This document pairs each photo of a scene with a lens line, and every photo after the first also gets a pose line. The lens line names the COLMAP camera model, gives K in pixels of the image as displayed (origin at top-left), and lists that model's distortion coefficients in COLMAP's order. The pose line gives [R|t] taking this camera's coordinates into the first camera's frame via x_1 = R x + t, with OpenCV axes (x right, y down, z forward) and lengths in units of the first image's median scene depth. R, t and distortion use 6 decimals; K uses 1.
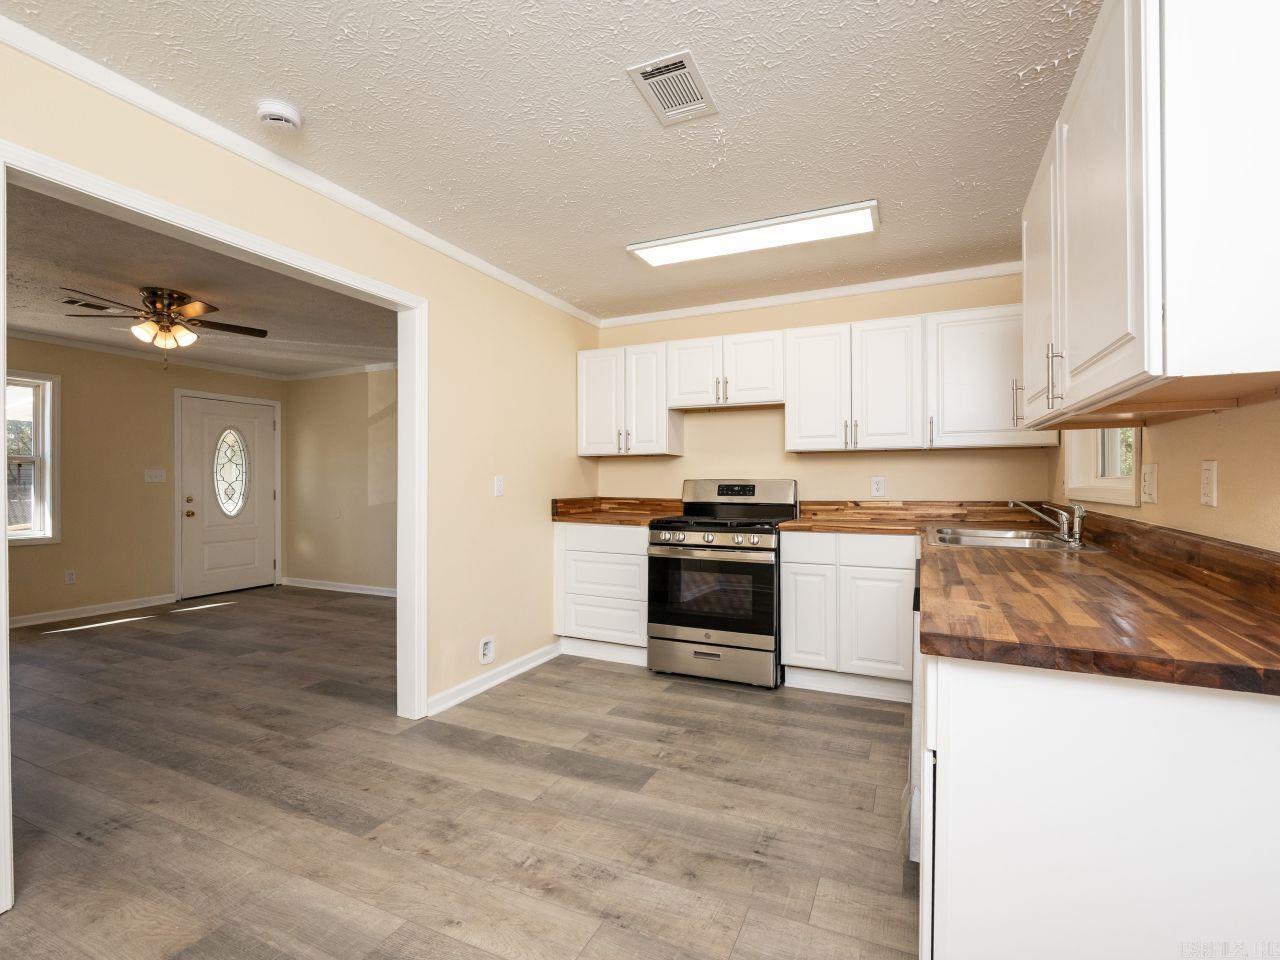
lens RADIAL K [[594.6, 0, 653.5], [0, 594.6, 512.1], [0, 0, 1]] dist [-0.003110, -0.000890]
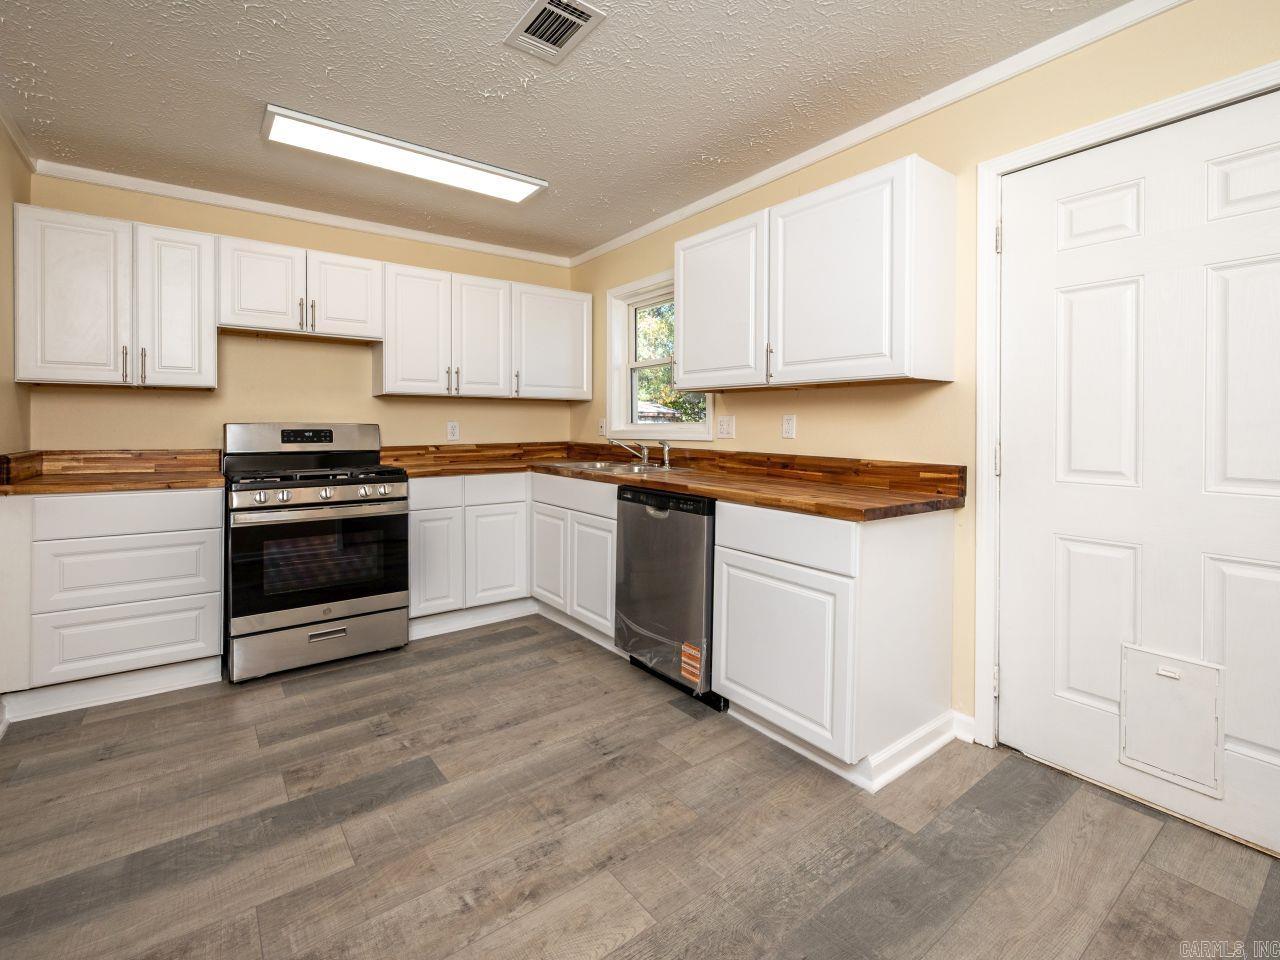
lens RADIAL K [[580.0, 0, 648.7], [0, 580.0, 466.0], [0, 0, 1]] dist [-0.001016, -0.000730]
pose [[0.478249, -0.057464, 0.876342, -0.463931], [0.042625, 0.998200, 0.042193, -0.011930], [-0.877189, 0.017176, 0.479837, 0.248469]]
